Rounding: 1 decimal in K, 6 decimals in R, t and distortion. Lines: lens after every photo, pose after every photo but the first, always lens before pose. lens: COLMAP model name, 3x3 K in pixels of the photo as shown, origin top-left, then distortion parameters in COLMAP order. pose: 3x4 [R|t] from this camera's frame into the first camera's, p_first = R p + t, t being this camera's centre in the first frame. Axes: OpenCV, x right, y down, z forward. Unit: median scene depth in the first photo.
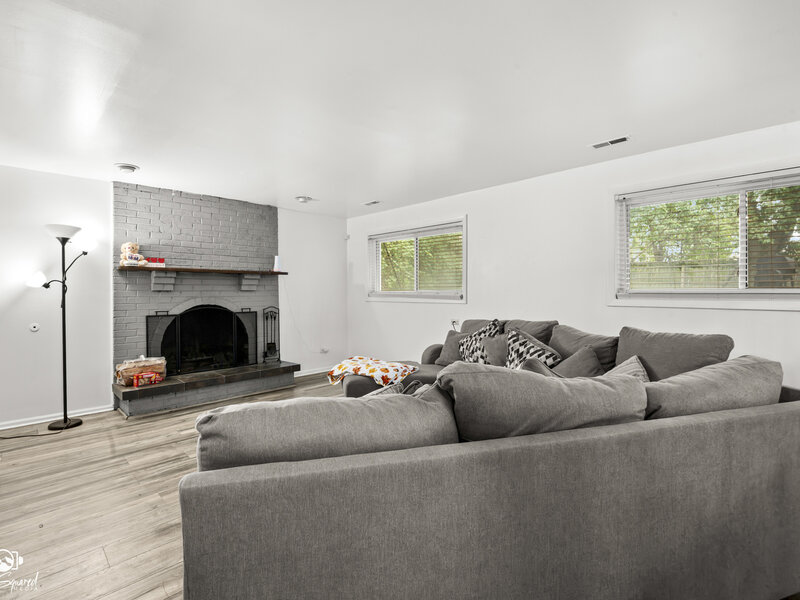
lens RADIAL K [[375.9, 0, 402.3], [0, 375.9, 299.5], [0, 0, 1]] dist [0.002214, -0.014167]
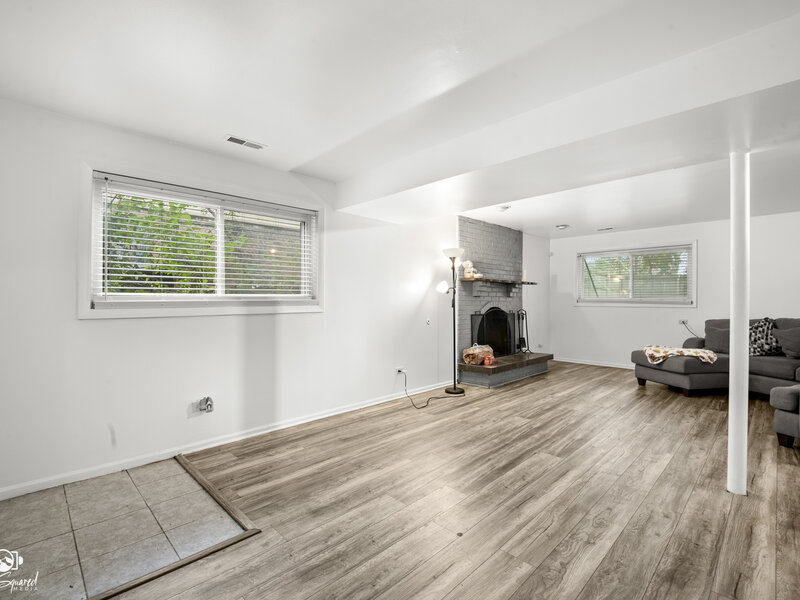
lens RADIAL K [[375.9, 0, 402.3], [0, 375.9, 299.5], [0, 0, 1]] dist [0.002214, -0.014167]
pose [[0.999840, 0.008090, -0.015981, -0.956769], [-0.008447, 0.999714, -0.022360, 0.022521], [0.015796, 0.022492, 0.999622, -0.369280]]
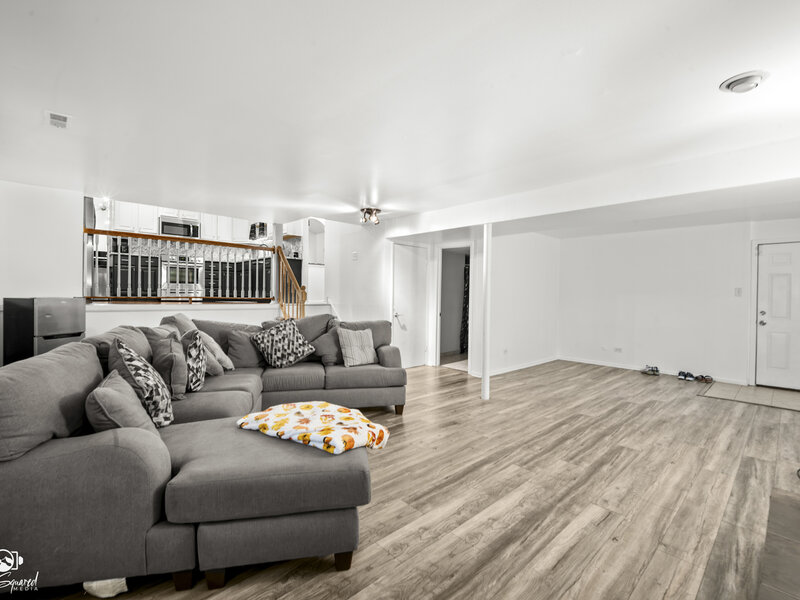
lens RADIAL K [[375.9, 0, 402.3], [0, 375.9, 299.5], [0, 0, 1]] dist [0.002214, -0.014167]
pose [[-0.999407, -0.008522, 0.033349, -0.208220], [-0.007189, 0.999179, 0.039867, -0.037759], [-0.033661, 0.039604, -0.998648, 1.392183]]
